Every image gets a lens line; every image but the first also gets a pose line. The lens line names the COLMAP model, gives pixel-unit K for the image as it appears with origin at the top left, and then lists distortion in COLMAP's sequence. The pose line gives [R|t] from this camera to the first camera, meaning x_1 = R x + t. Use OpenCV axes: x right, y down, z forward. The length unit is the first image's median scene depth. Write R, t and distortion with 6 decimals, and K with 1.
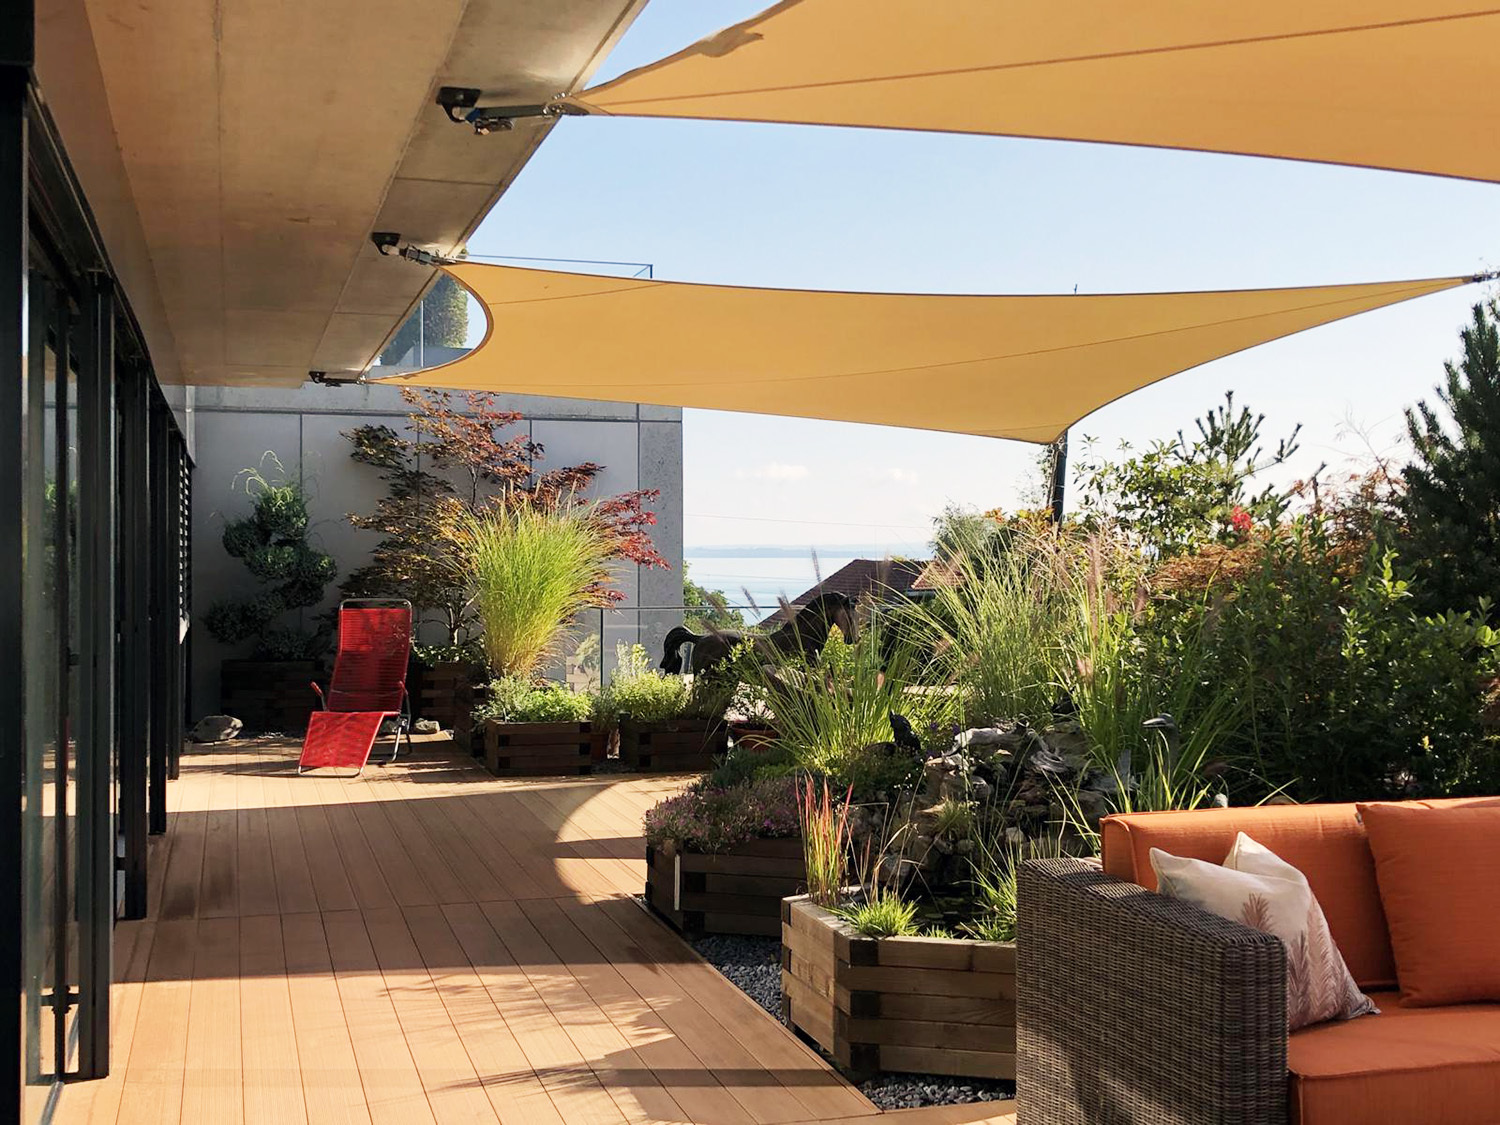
lens RADIAL K [[1771.5, 0, 745.8], [0, 1771.5, 561.2], [0, 0, 1]] dist [0.032711, 0.000000]
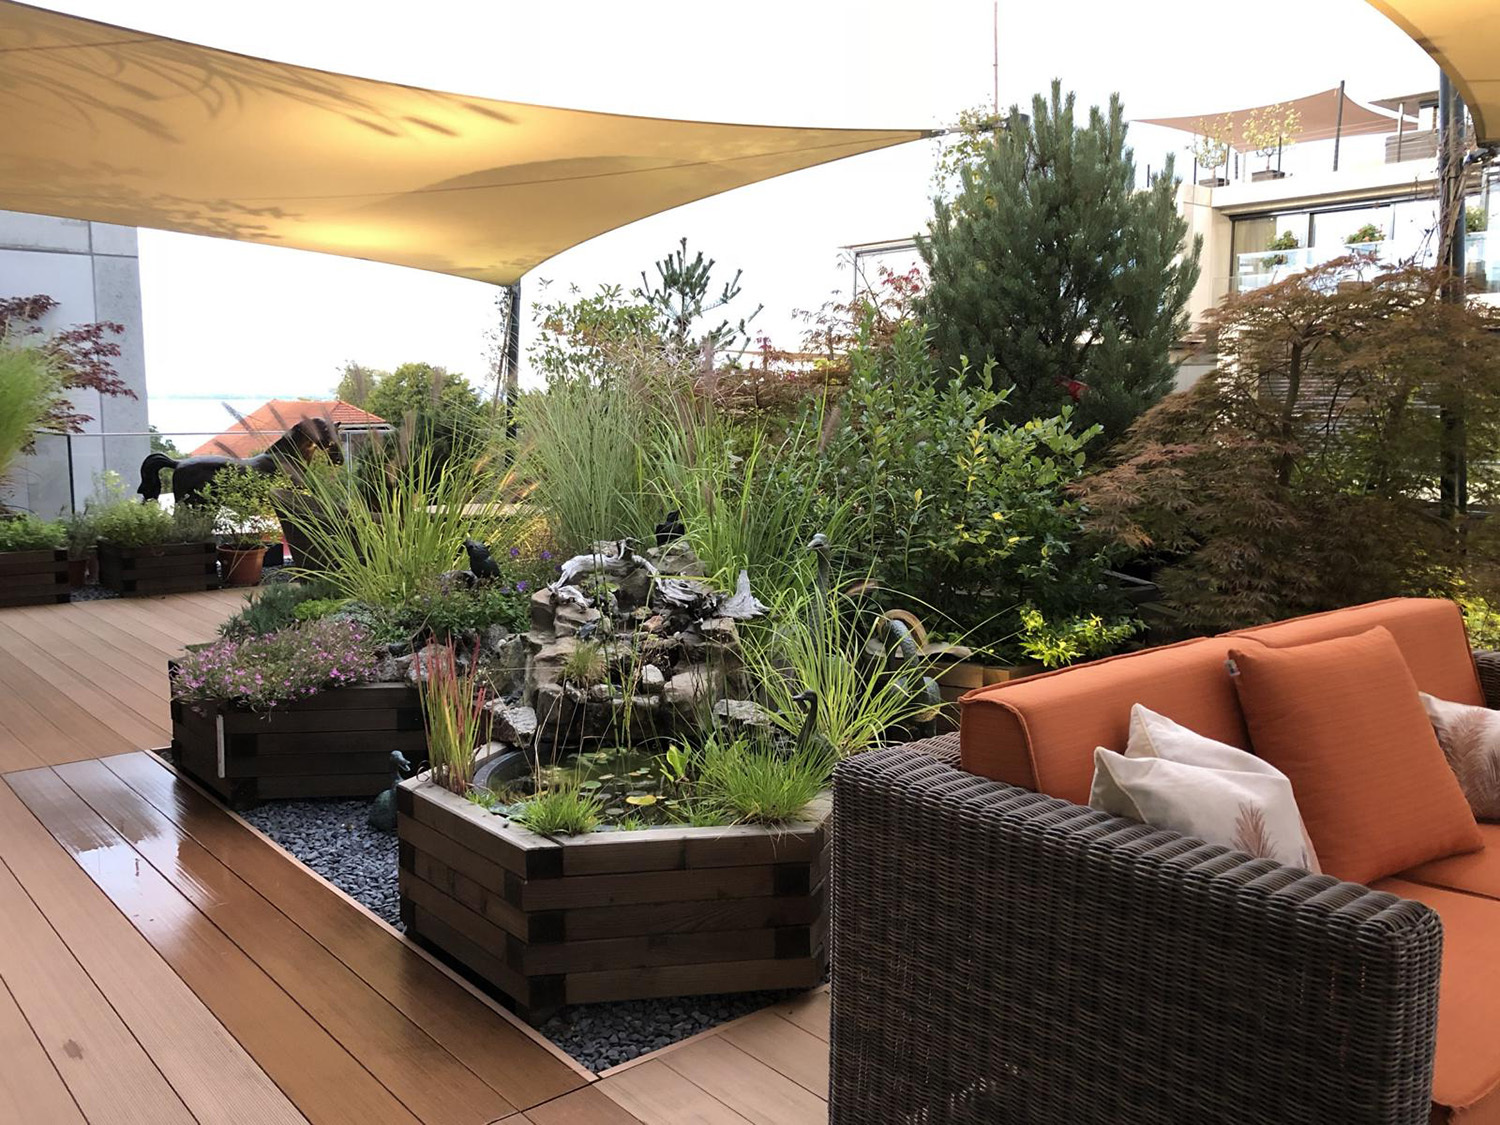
lens RADIAL K [[1302.8, 0, 754.0], [0, 1302.8, 565.1], [0, 0, 1]] dist [0.016618, -0.006392]
pose [[0.915880, -0.047381, 0.398647, -0.029793], [-0.001996, 0.992461, 0.122545, 0.009862], [-0.401447, -0.113032, 0.908880, 0.198743]]
